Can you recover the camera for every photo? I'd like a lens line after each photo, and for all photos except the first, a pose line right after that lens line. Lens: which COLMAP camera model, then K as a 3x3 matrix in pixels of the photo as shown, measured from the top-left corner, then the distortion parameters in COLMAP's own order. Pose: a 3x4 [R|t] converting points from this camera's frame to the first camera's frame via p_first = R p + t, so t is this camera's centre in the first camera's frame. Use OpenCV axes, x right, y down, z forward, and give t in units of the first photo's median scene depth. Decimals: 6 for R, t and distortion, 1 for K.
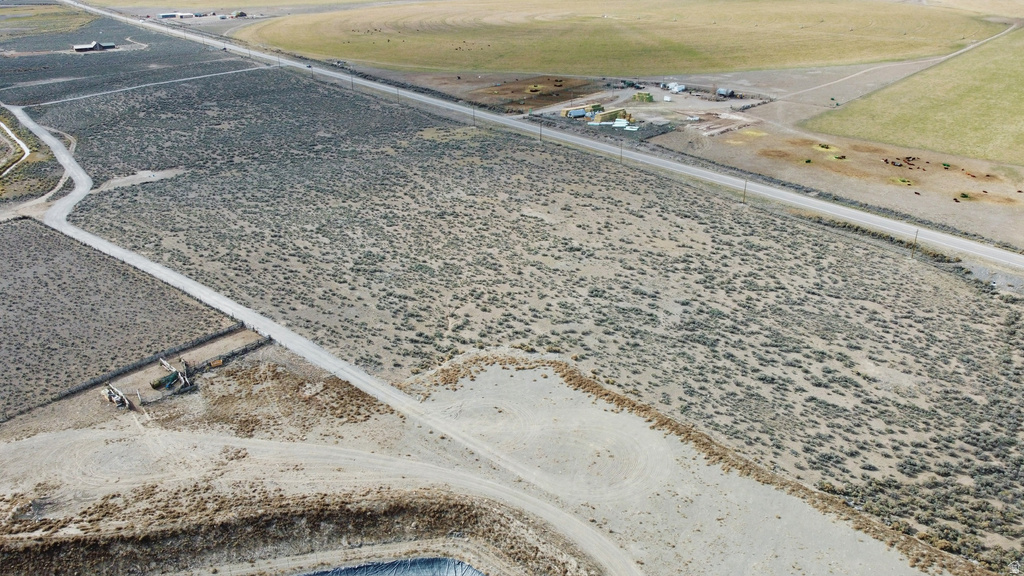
lens RADIAL K [[772.1, 0, 508.2], [0, 772.1, 286.8], [0, 0, 1]] dist [0.003842, -0.006807]
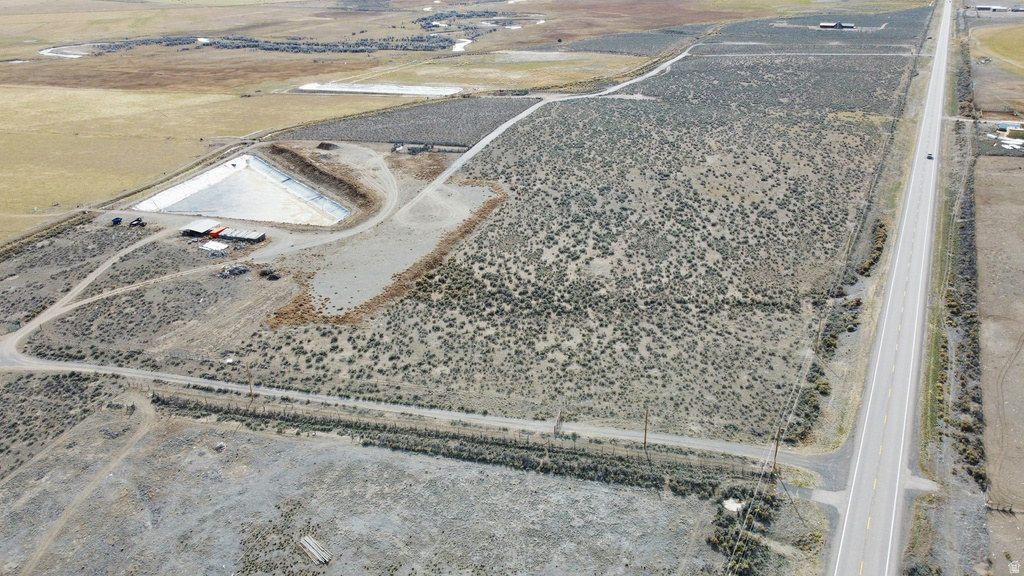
lens RADIAL K [[772.1, 0, 508.2], [0, 772.1, 286.8], [0, 0, 1]] dist [0.003842, -0.006807]
pose [[0.429170, 0.368118, -0.824804, 1.222833], [-0.359737, 0.907289, 0.217750, -0.071503], [0.828494, 0.203261, 0.521807, 0.128688]]
